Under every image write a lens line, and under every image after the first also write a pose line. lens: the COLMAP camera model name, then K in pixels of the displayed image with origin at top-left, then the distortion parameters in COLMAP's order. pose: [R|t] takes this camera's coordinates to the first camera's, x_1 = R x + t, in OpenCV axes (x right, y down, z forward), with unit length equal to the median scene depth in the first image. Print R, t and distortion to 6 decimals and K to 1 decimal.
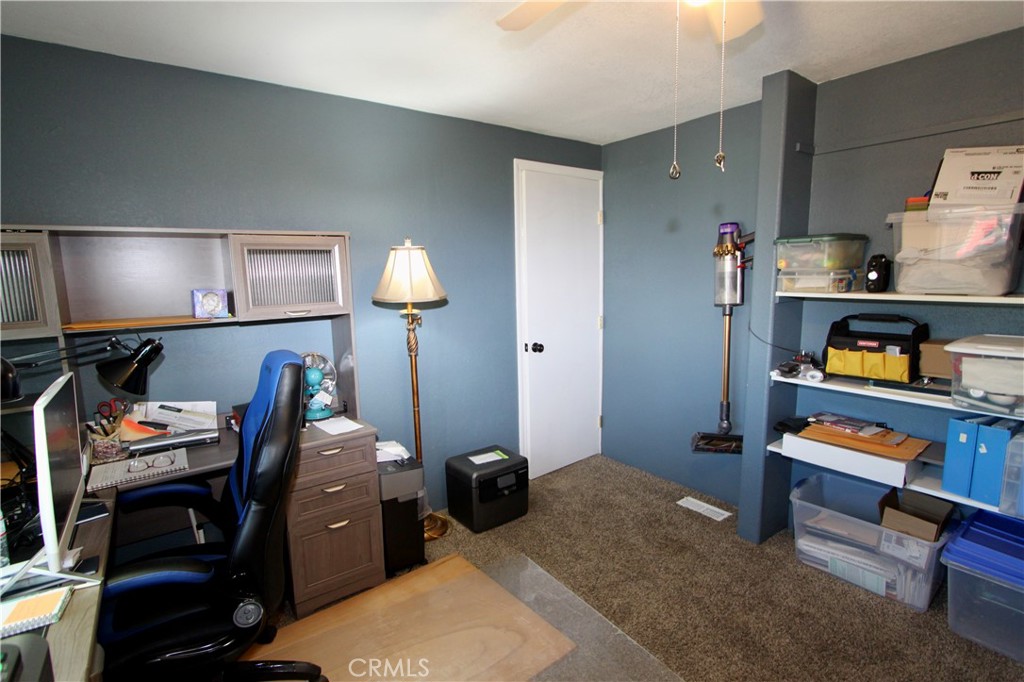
lens RADIAL K [[478.8, 0, 515.1], [0, 478.8, 339.7], [0, 0, 1]] dist [-0.013875, -0.000287]
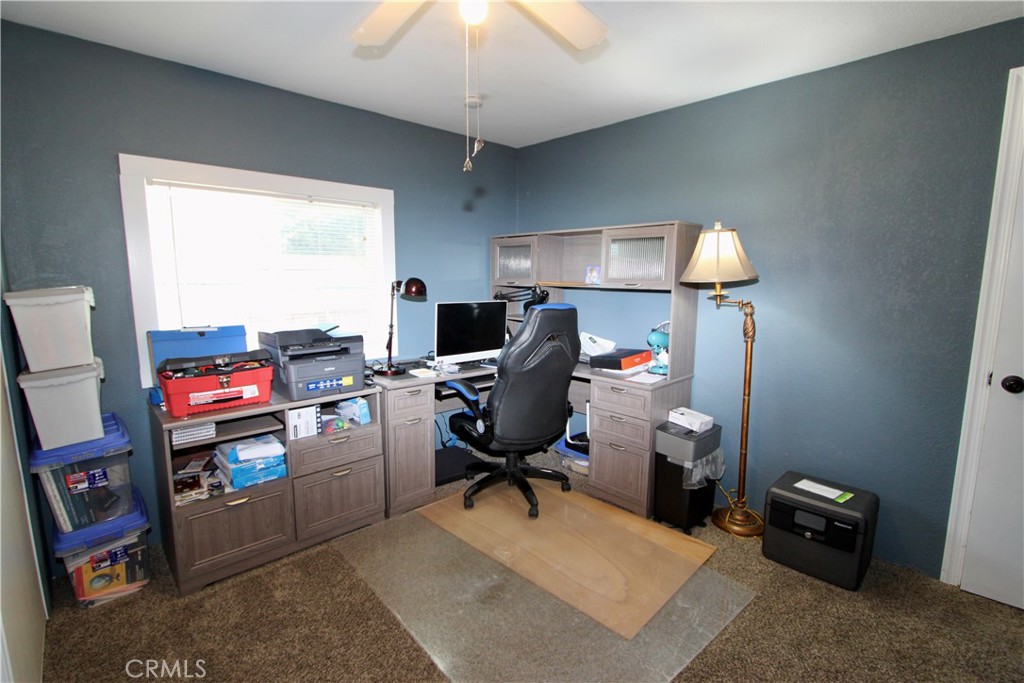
lens RADIAL K [[478.8, 0, 518.3], [0, 478.8, 342.0], [0, 0, 1]] dist [-0.013875, -0.000287]
pose [[0.126013, 0.158497, -0.979285, 1.038677], [-0.145678, 0.979409, 0.139772, -0.050660], [0.981274, 0.125048, 0.146508, 0.620494]]
